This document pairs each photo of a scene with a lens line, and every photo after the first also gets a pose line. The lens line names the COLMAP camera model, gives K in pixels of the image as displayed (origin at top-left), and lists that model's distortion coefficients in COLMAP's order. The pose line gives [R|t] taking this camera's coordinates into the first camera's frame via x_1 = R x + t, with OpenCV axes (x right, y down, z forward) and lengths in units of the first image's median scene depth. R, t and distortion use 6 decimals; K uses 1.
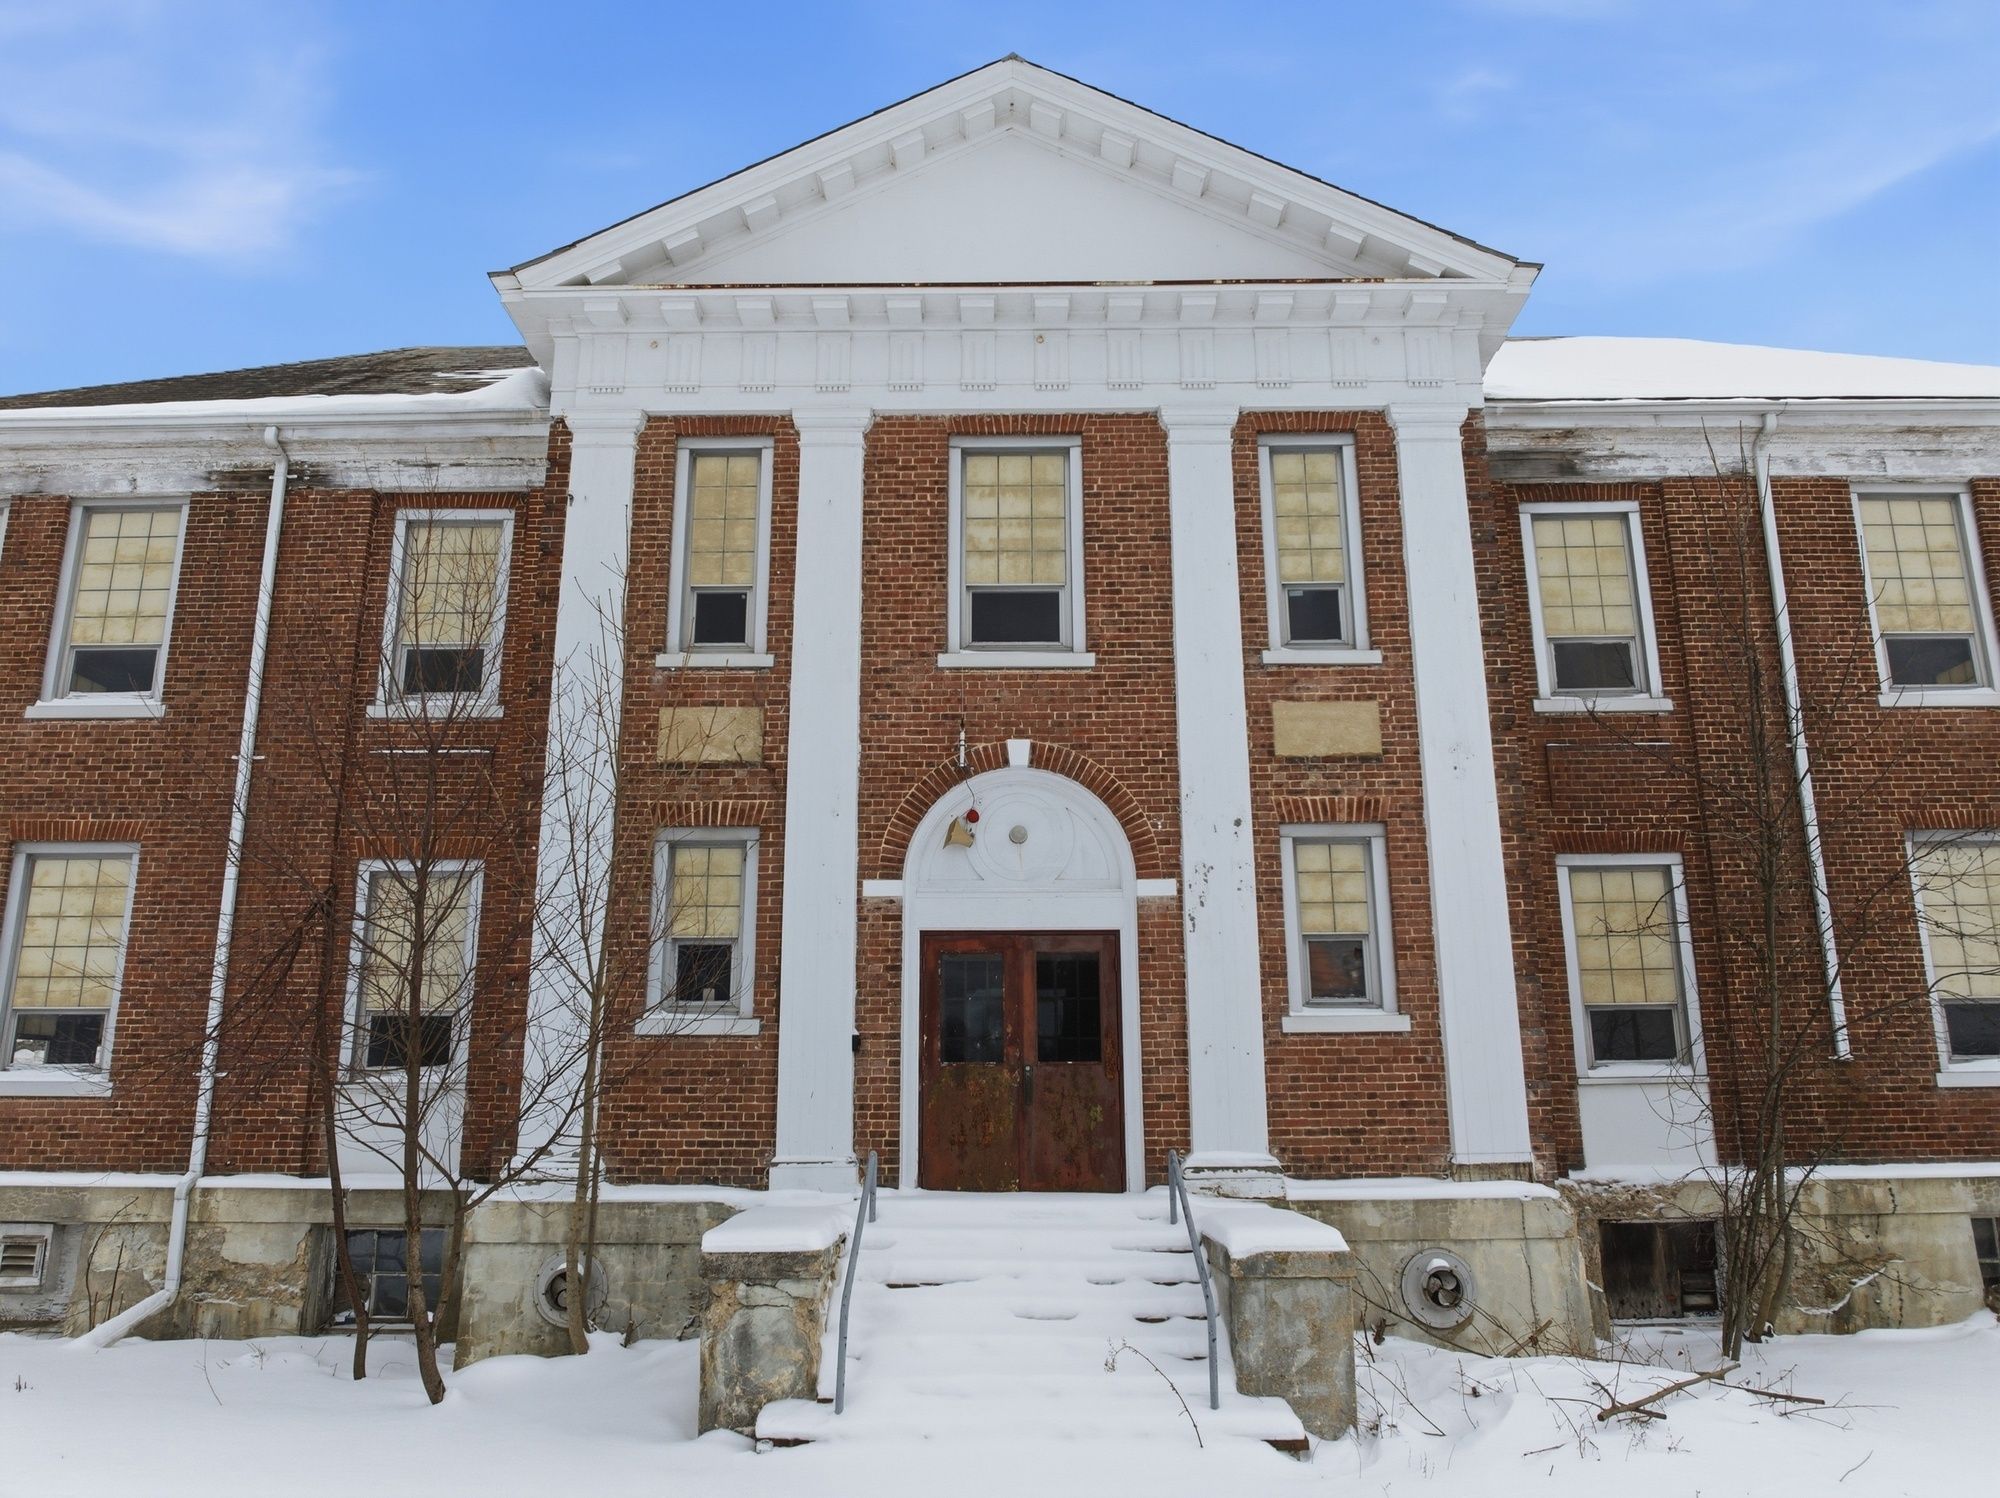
lens RADIAL K [[1407.6, 0, 1000.0], [0, 1407.6, 749.0], [0, 0, 1]] dist [-0.035981, -0.002323]
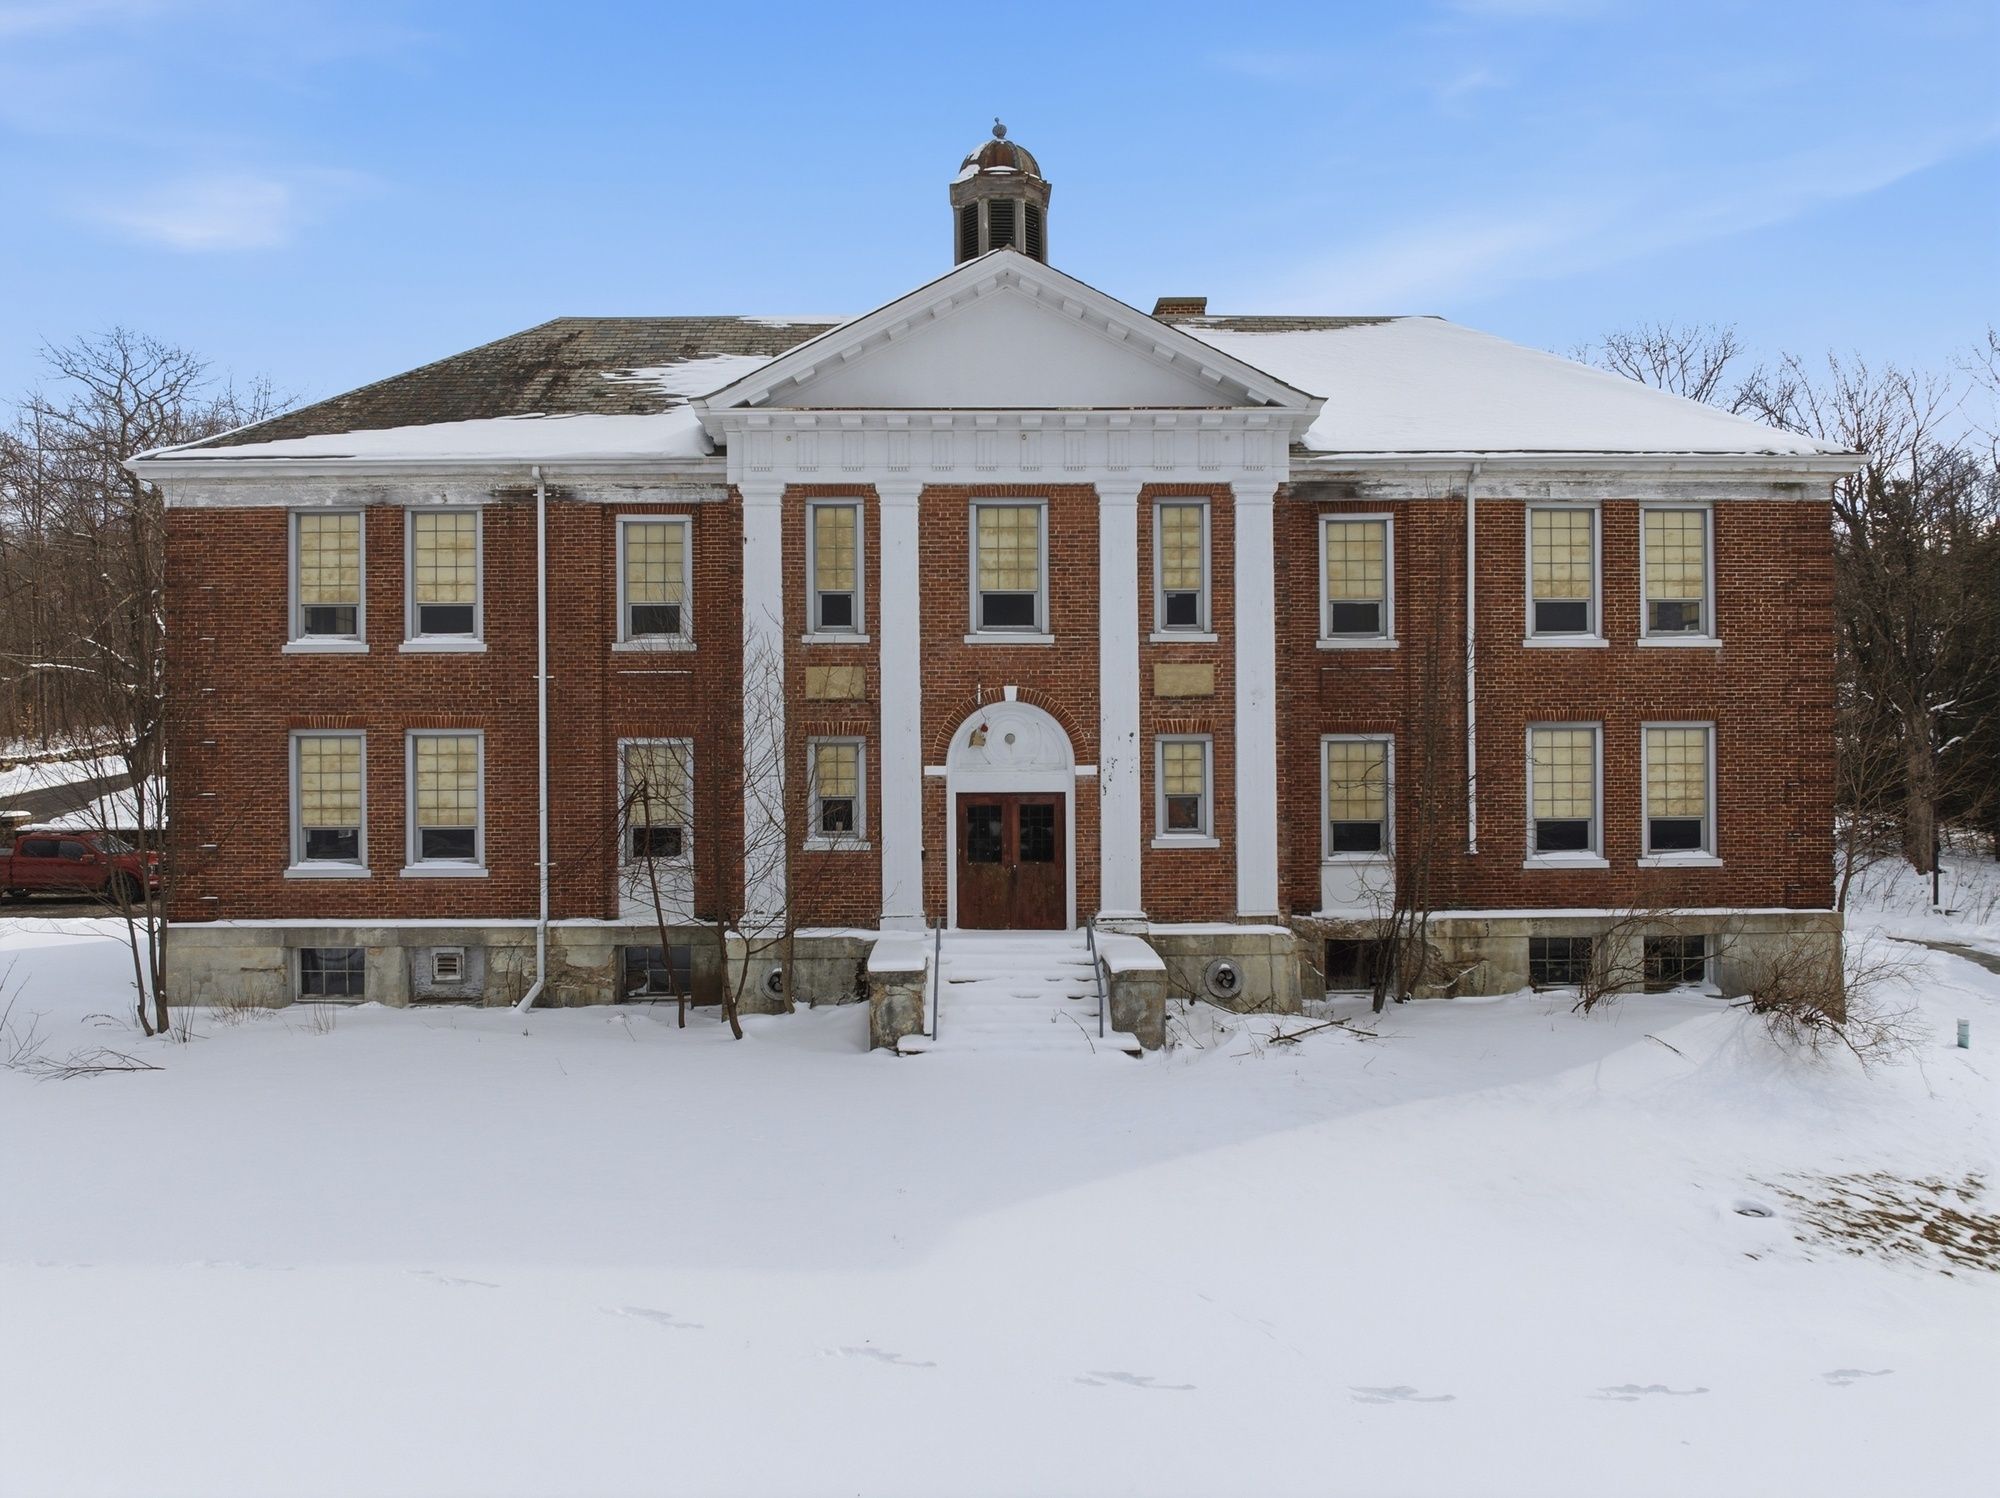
lens RADIAL K [[1405.9, 0, 1000.0], [0, 1405.9, 749.0], [0, 0, 1]] dist [-0.021712, -0.032682]
pose [[0.999615, -0.001947, 0.027675, -0.047715], [-0.004879, 0.969651, 0.244443, -0.352663], [-0.027311, -0.244484, 0.969269, -0.715992]]
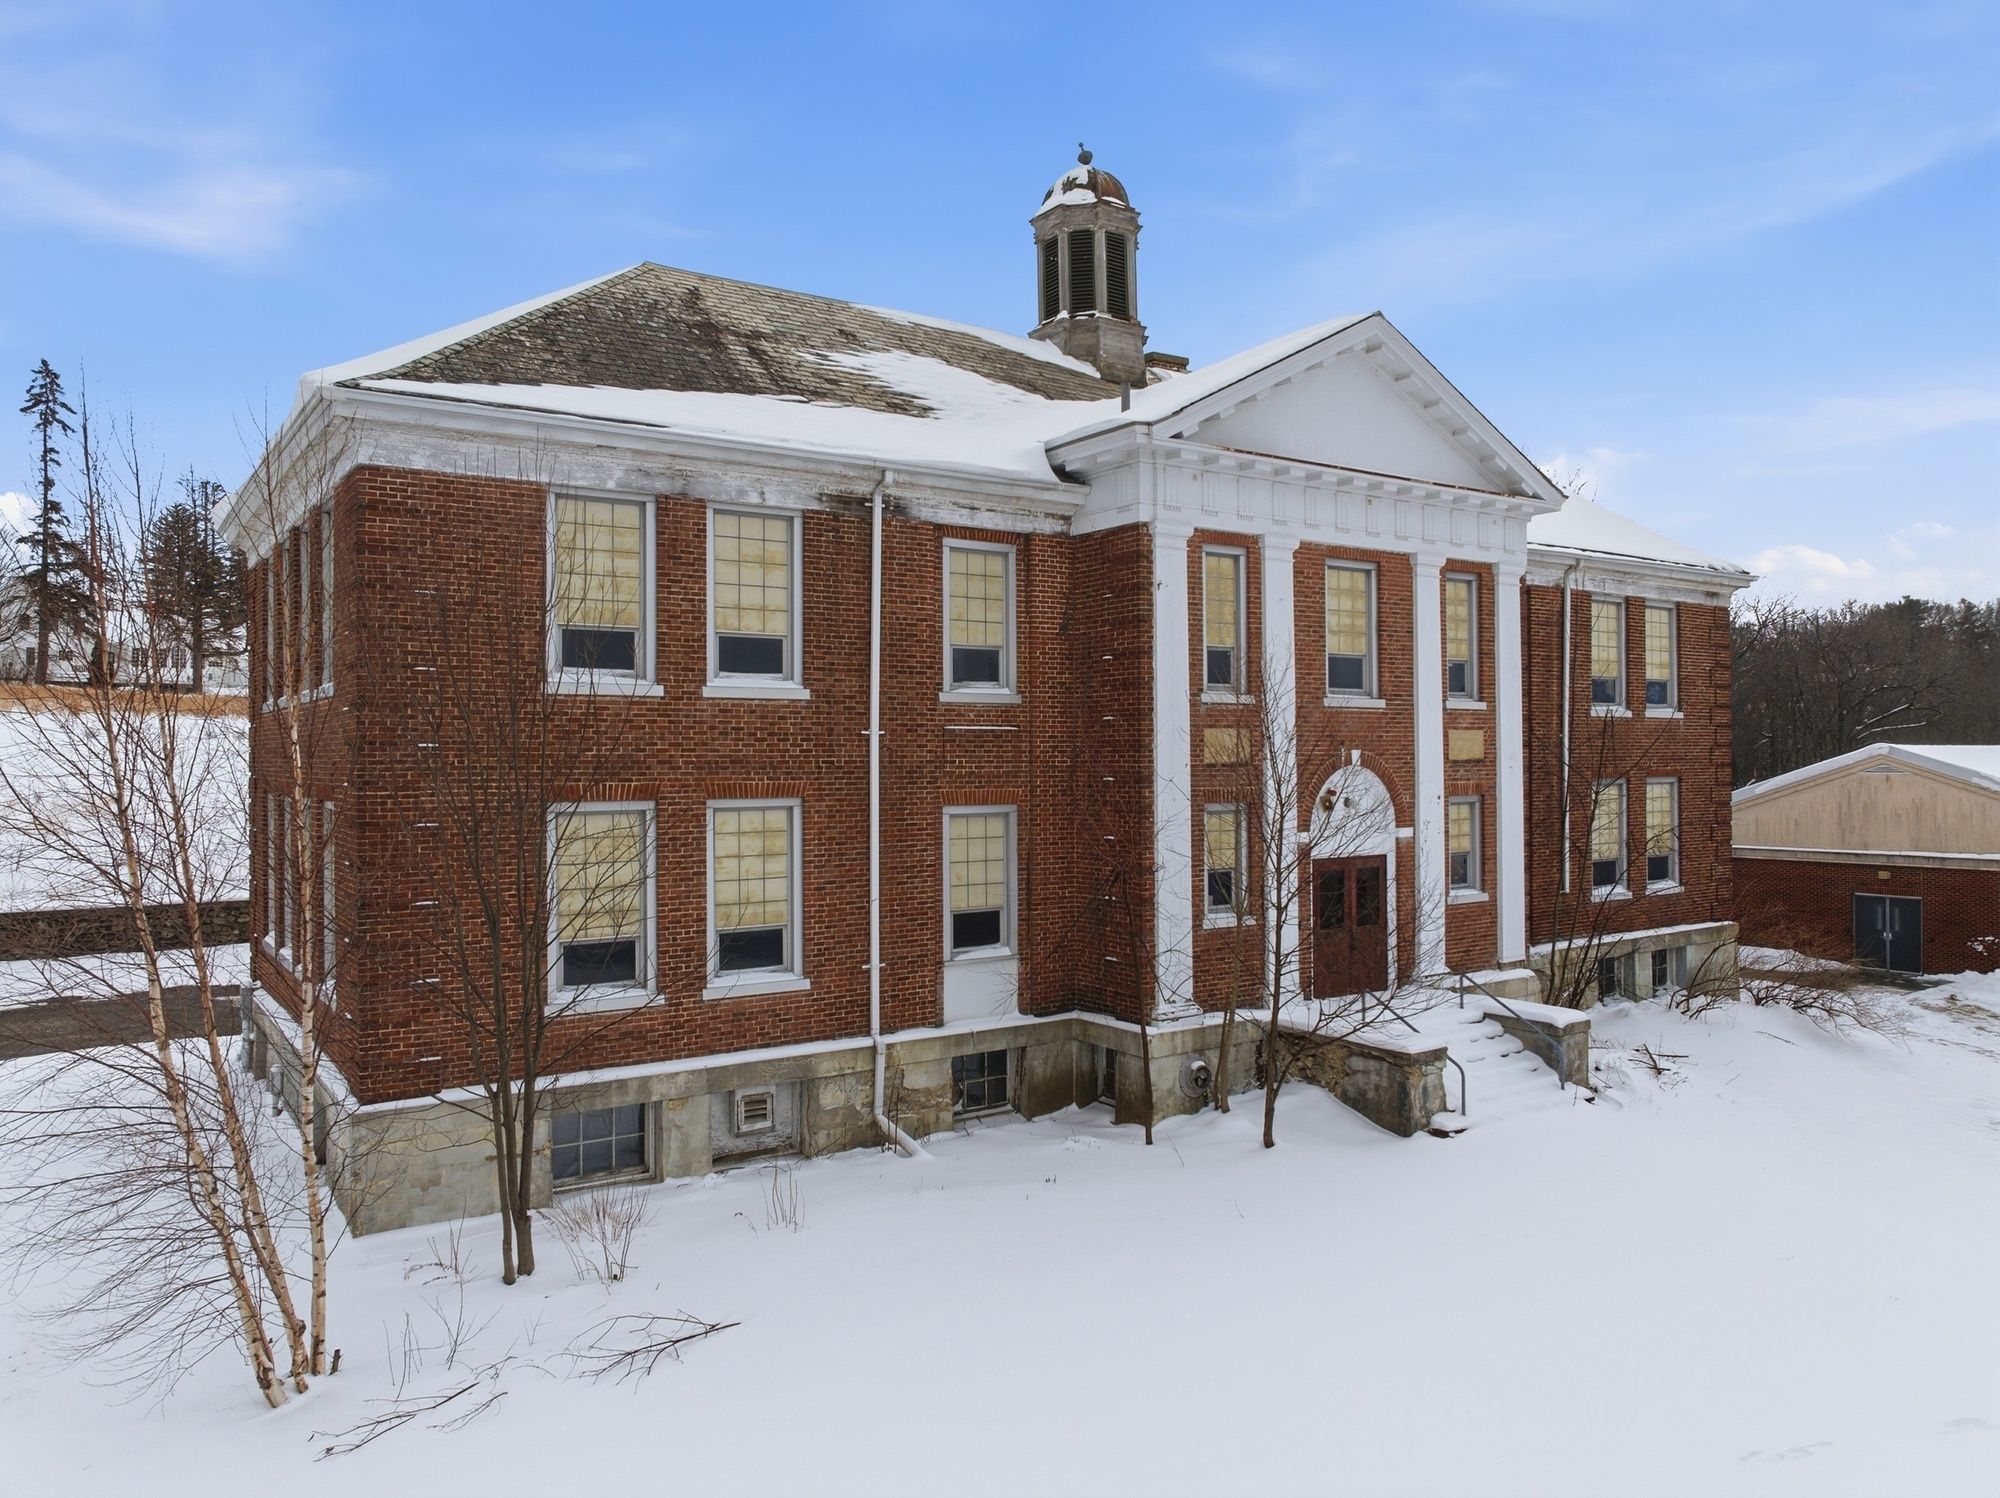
lens RADIAL K [[1405.9, 0, 1000.0], [0, 1405.9, 749.0], [0, 0, 1]] dist [-0.021712, -0.032682]
pose [[0.818016, 0.002779, 0.575189, -1.329561], [-0.138324, 0.971593, 0.192026, -0.277202], [-0.558316, -0.236643, 0.795162, -0.148831]]
